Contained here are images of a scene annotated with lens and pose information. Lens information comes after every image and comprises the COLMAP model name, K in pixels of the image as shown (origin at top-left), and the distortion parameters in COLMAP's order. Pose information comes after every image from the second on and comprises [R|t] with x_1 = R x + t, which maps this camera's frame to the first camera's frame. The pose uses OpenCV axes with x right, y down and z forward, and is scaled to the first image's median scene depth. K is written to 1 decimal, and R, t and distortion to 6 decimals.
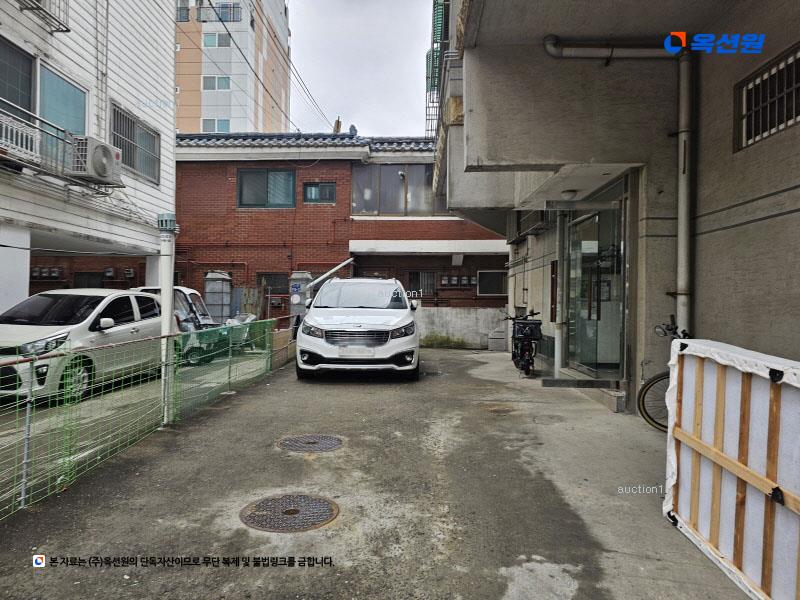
lens RADIAL K [[537.0, 0, 401.4], [0, 537.0, 299.4], [0, 0, 1]] dist [-0.001155, -0.000435]
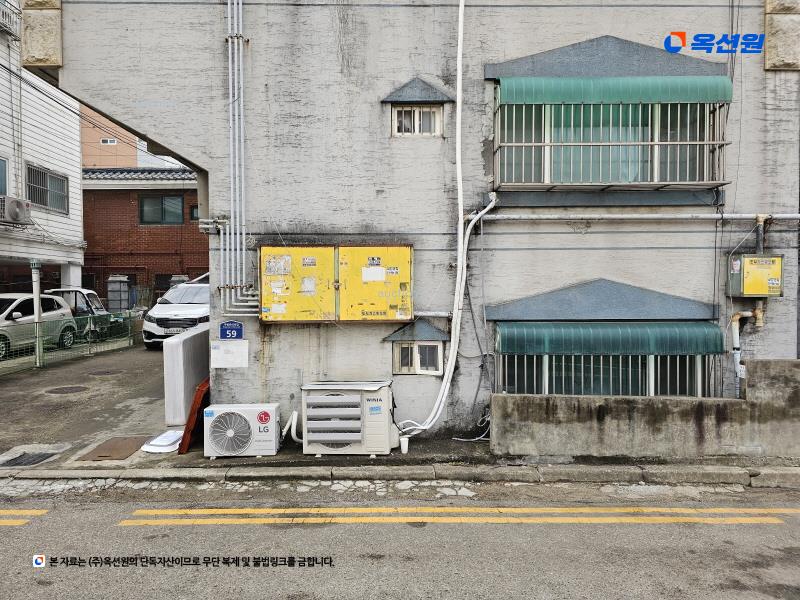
lens RADIAL K [[537.0, 0, 397.9], [0, 537.0, 303.7], [0, 0, 1]] dist [-0.001155, -0.000435]
pose [[0.998898, -0.007476, 0.046336, 0.370995], [0.005915, 0.999413, 0.033730, -0.027124], [-0.046561, -0.033419, 0.998356, -0.479893]]
